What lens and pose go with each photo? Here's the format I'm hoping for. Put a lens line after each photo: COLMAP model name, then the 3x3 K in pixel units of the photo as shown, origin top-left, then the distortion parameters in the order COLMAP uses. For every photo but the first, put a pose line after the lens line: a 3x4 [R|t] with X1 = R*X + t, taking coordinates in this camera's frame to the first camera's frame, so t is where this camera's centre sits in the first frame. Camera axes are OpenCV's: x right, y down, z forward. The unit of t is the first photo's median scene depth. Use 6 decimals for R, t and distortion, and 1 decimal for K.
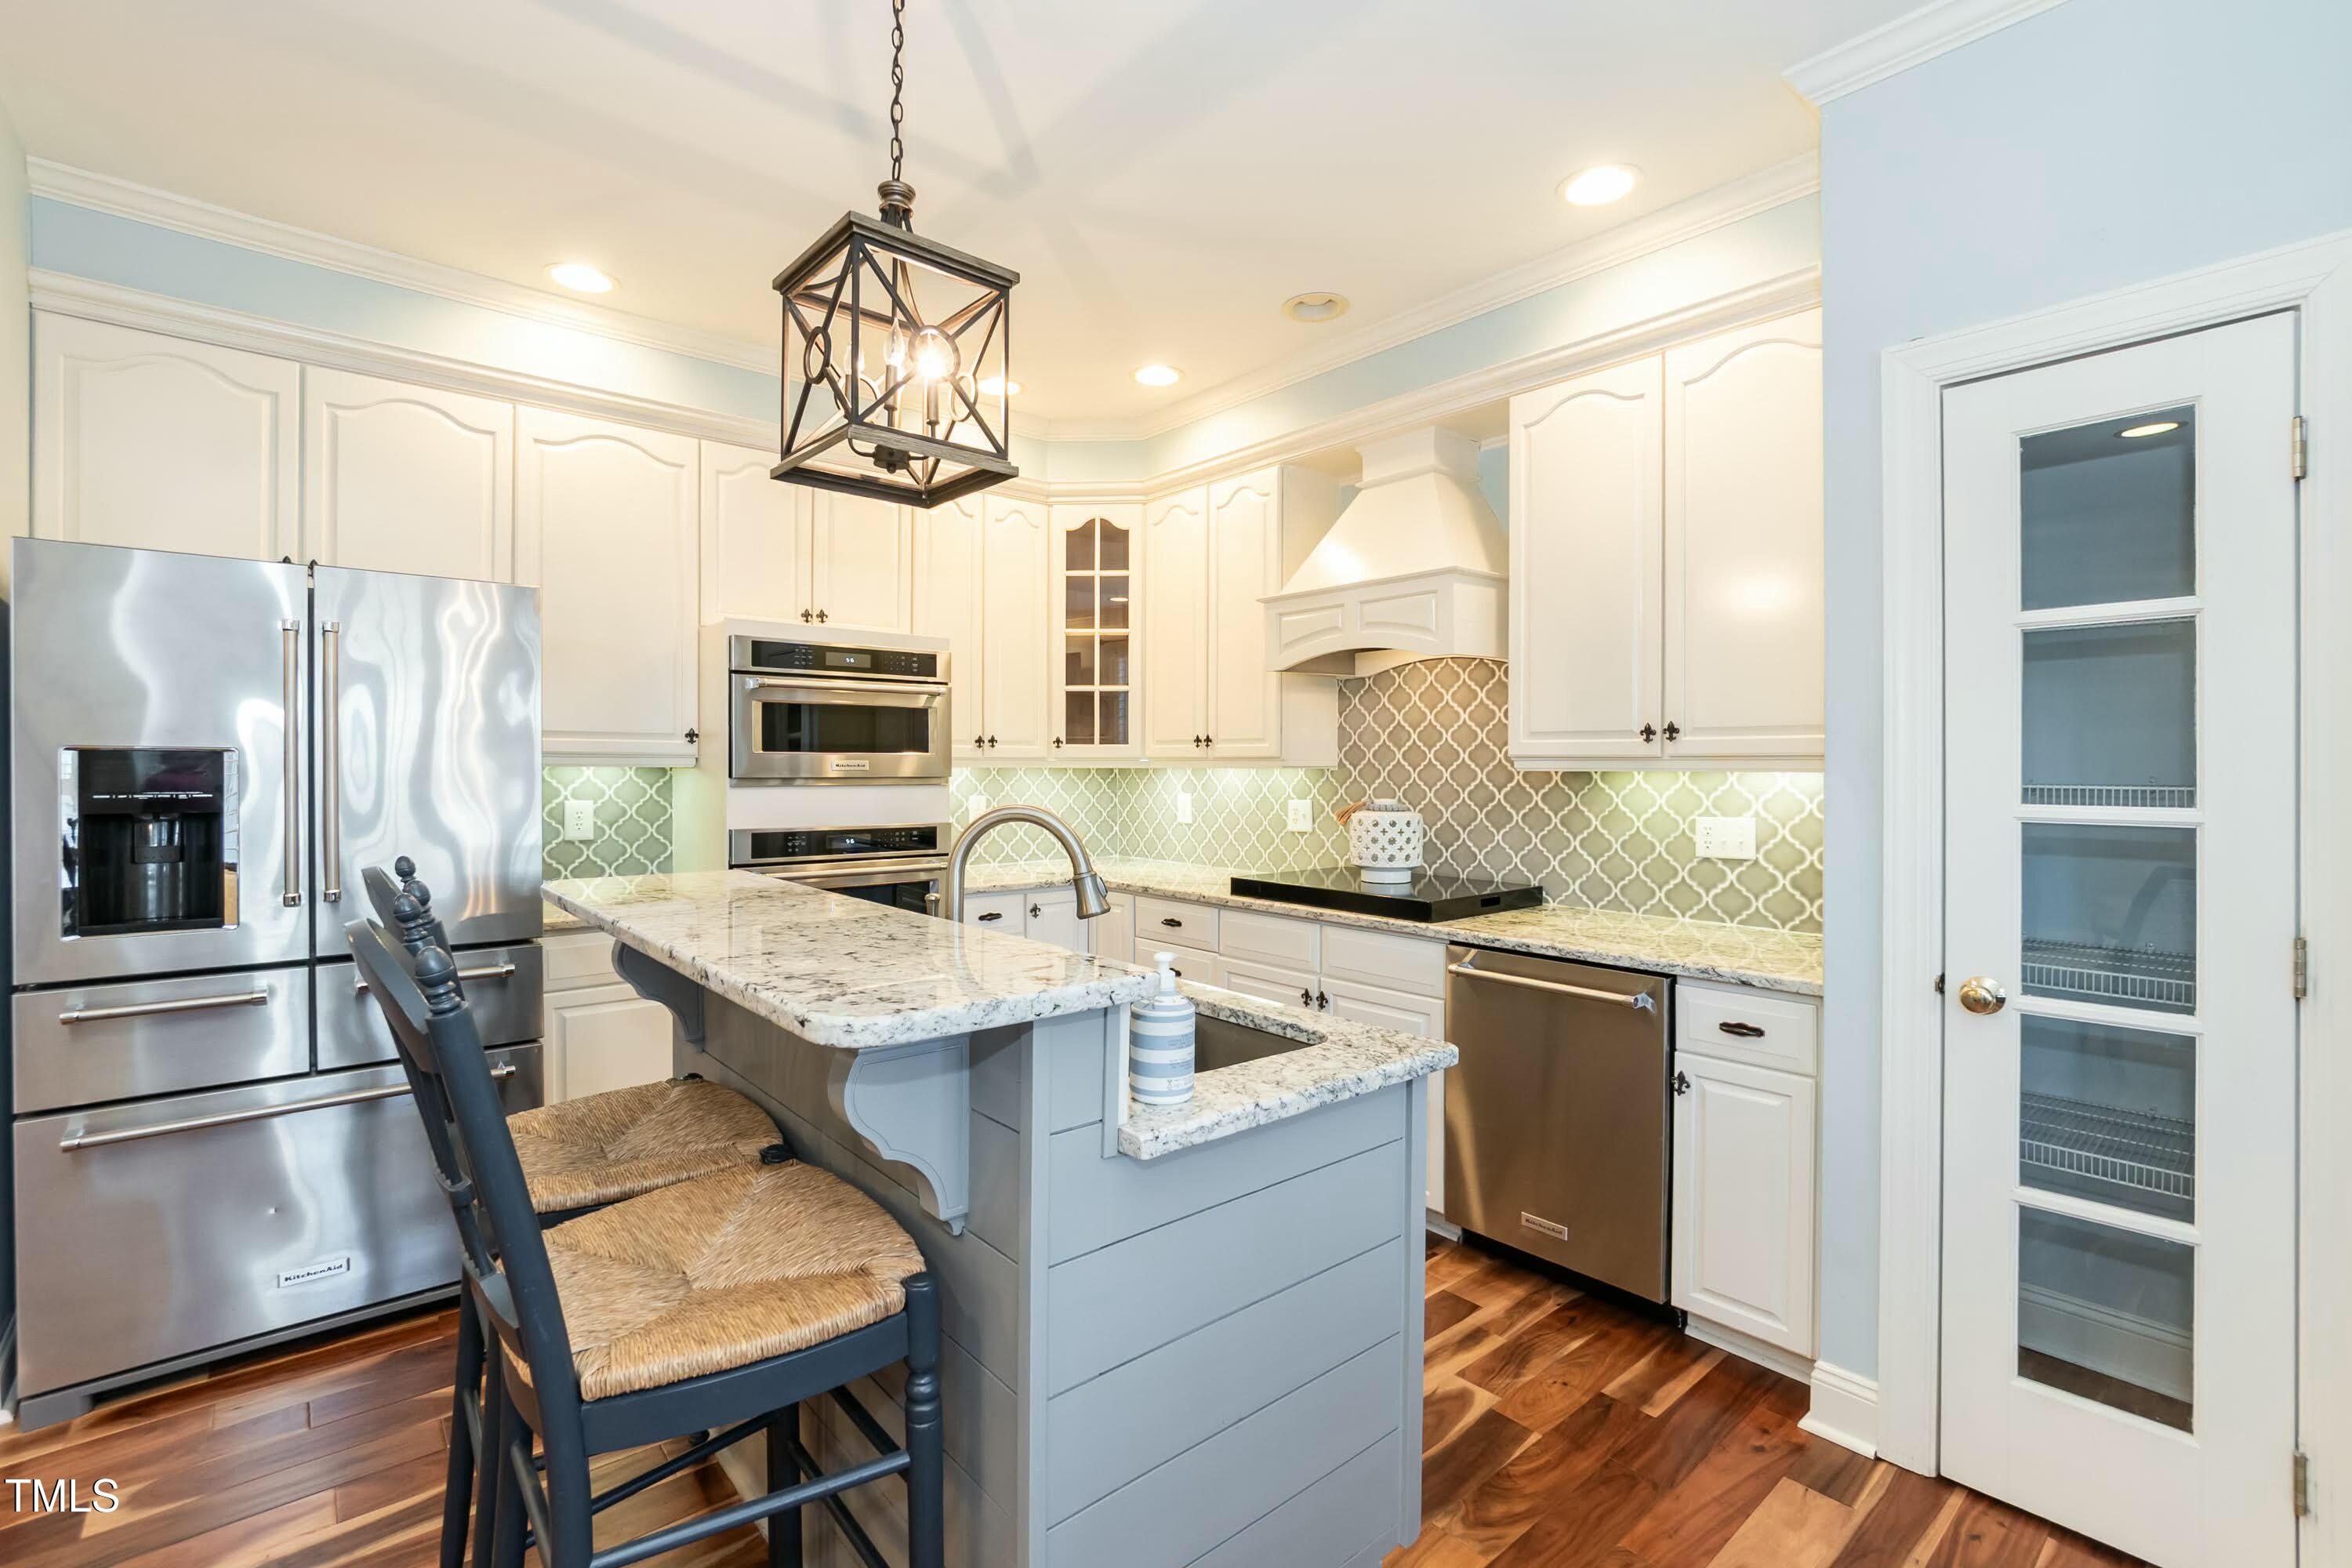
lens RADIAL K [[1016.6, 0, 1181.9], [0, 1016.6, 768.3], [0, 0, 1]] dist [-0.032708, 0.010637]
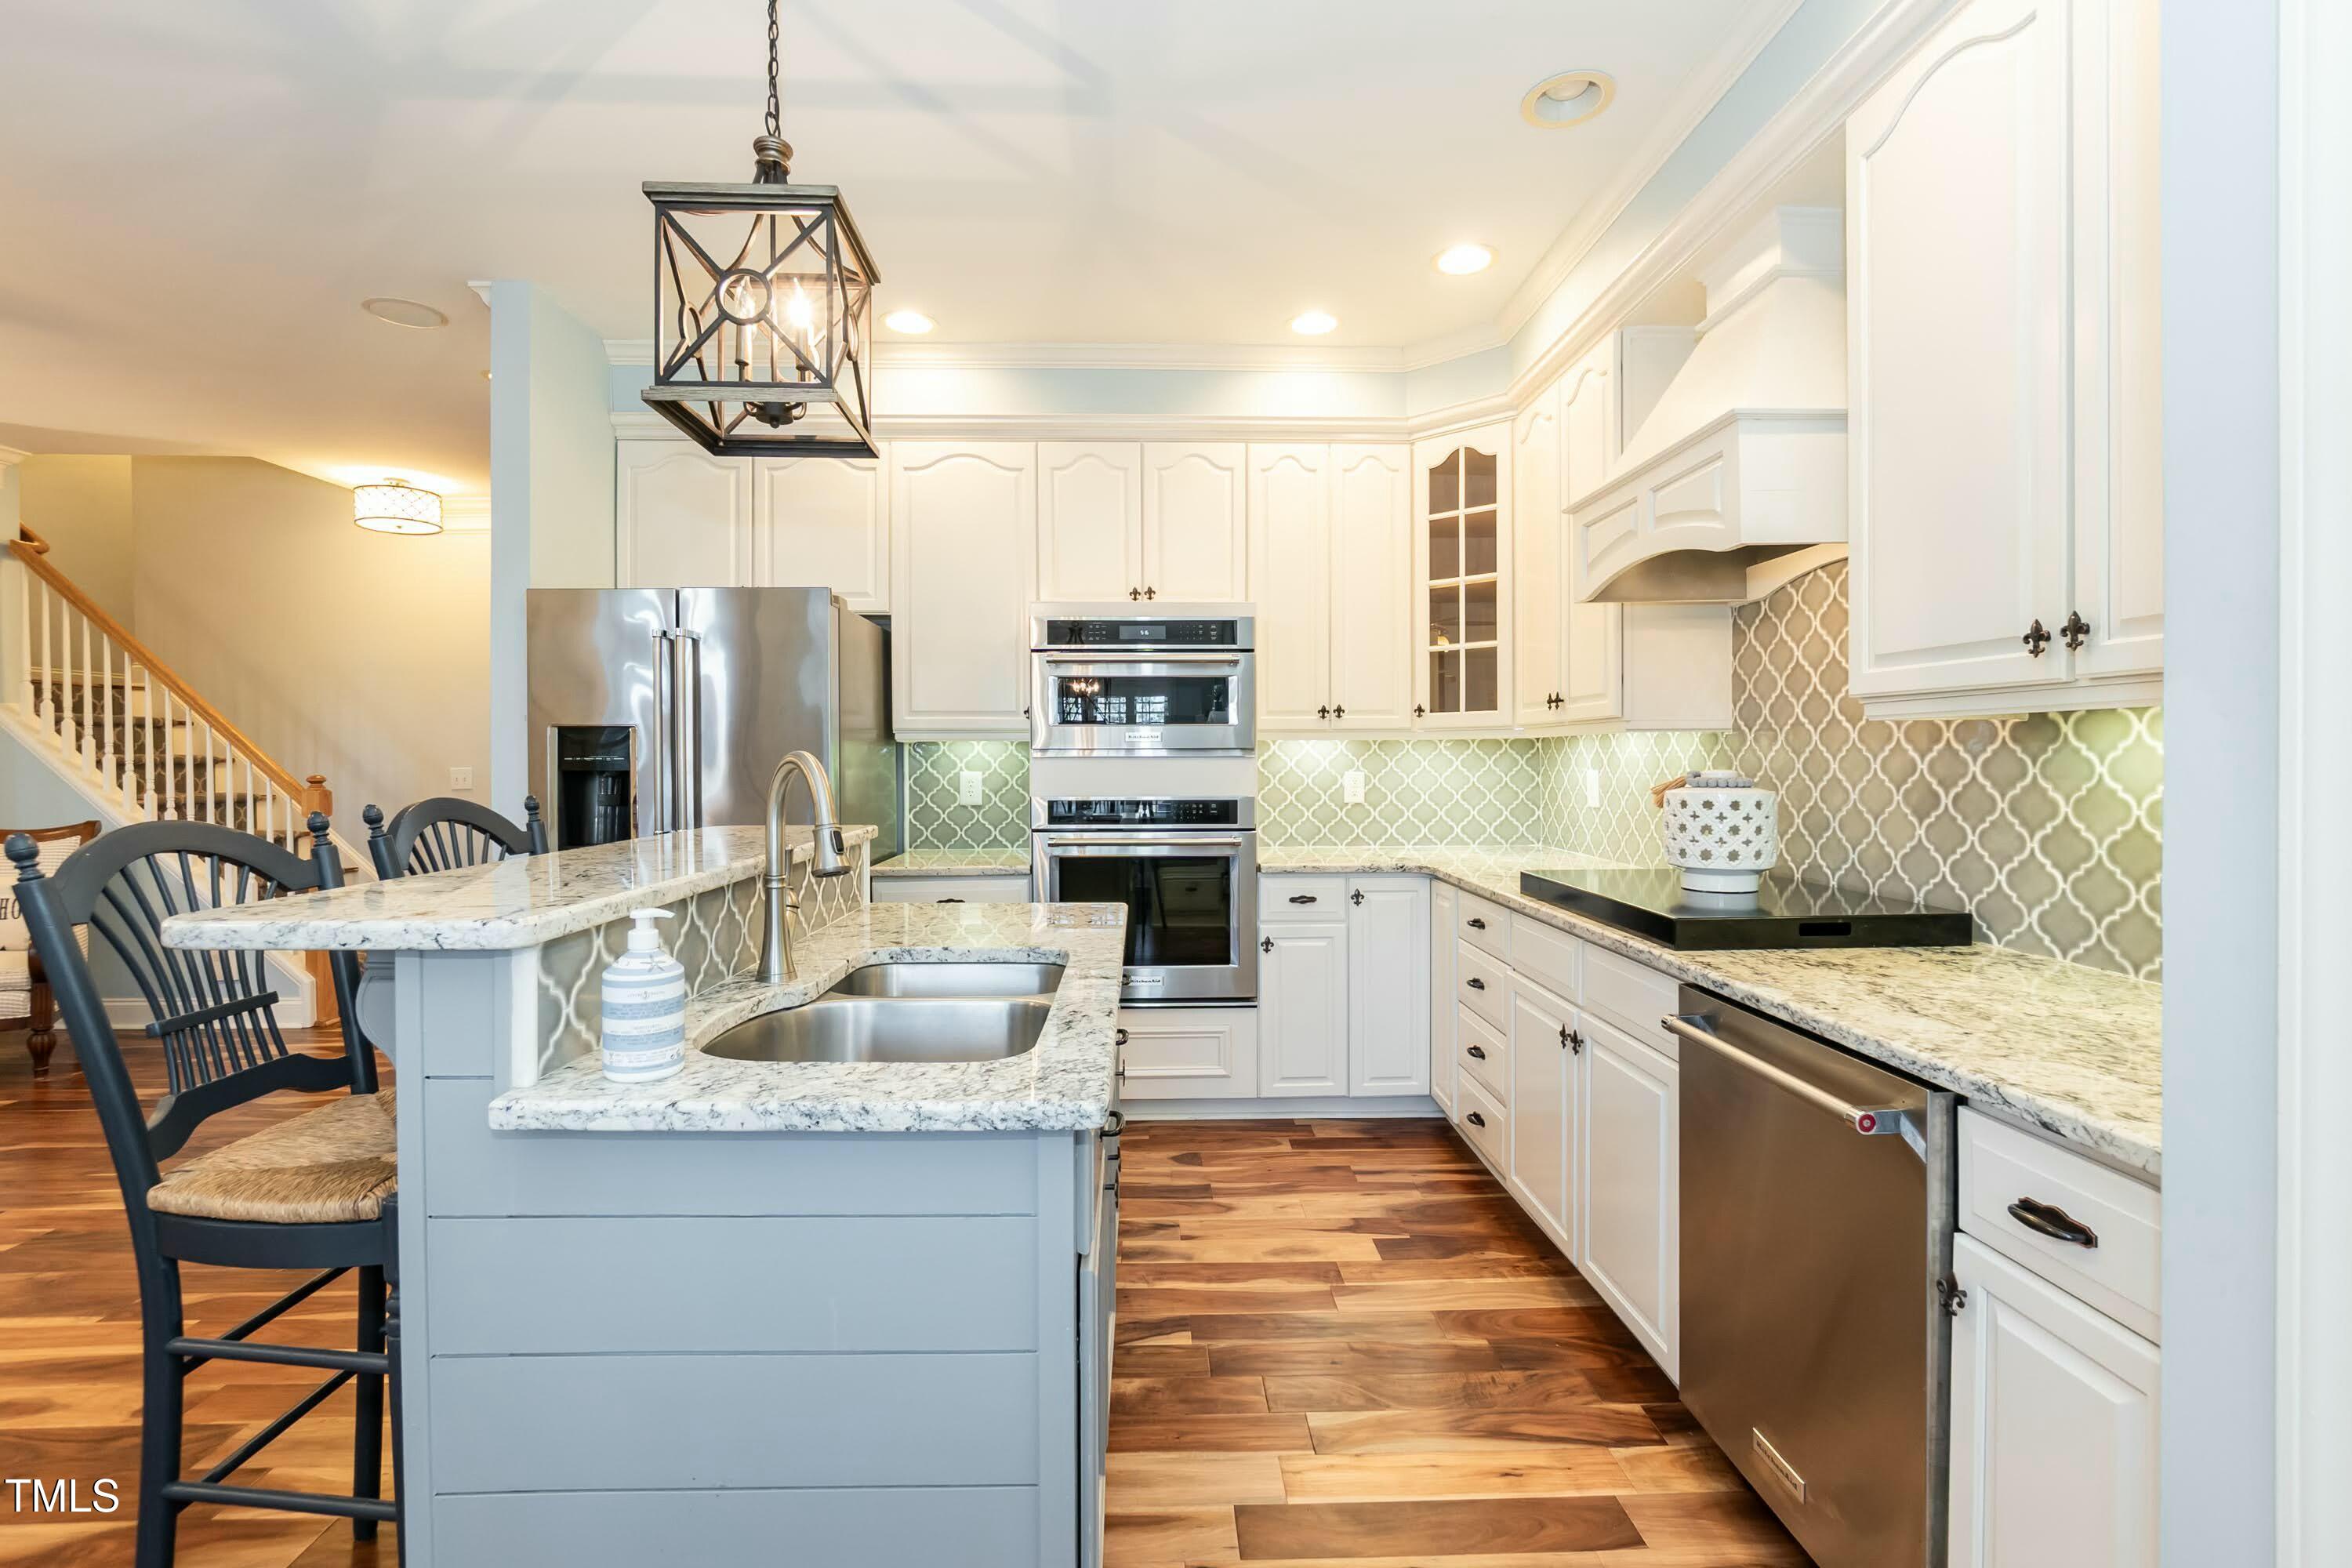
lens RADIAL K [[1016.6, 0, 1181.9], [0, 1016.6, 768.3], [0, 0, 1]] dist [-0.032708, 0.010637]
pose [[0.787104, 0.000269, -0.616820, 0.334019], [0.005386, 0.999959, 0.007309, 0.021882], [0.616797, -0.009075, 0.787070, 0.231051]]
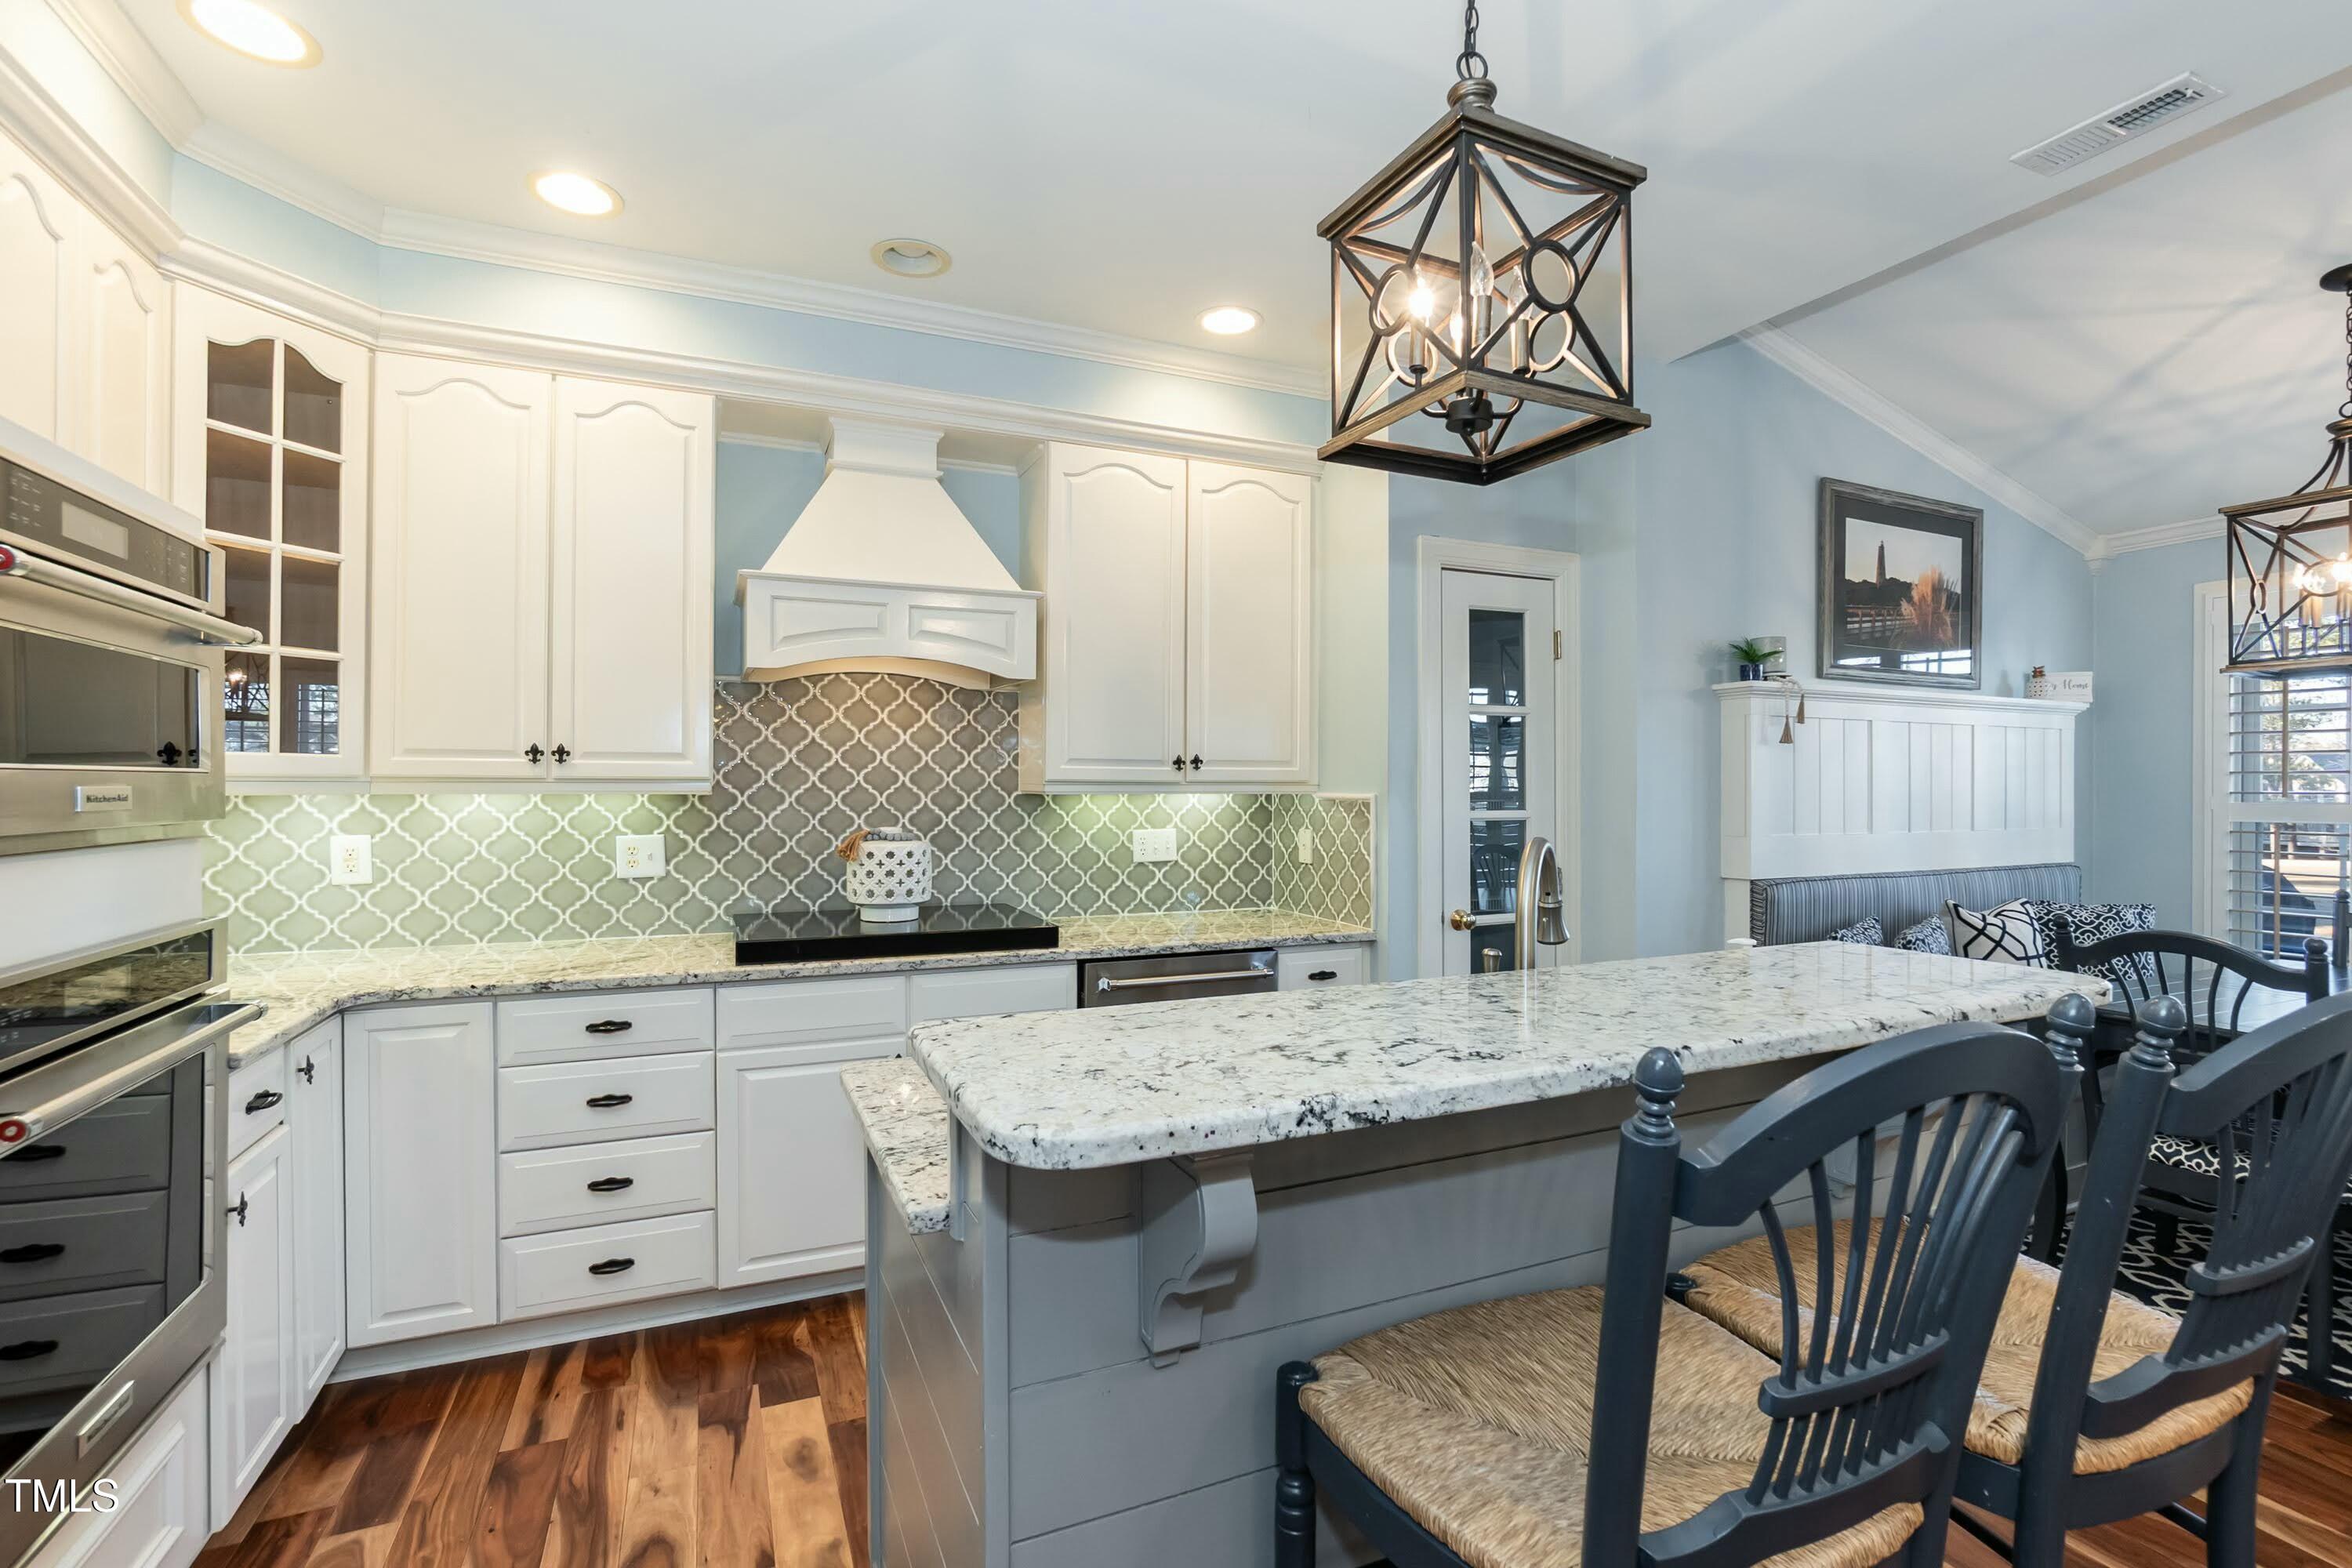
lens RADIAL K [[1029.0, 0, 1121.0], [0, 1029.0, 784.2], [0, 0, 1]] dist [-0.019614, 0.000162]
pose [[0.332058, -0.001497, 0.943258, -0.581007], [0.002031, 0.999998, 0.000872, -0.007950], [-0.943257, 0.001626, 0.332060, 0.501919]]
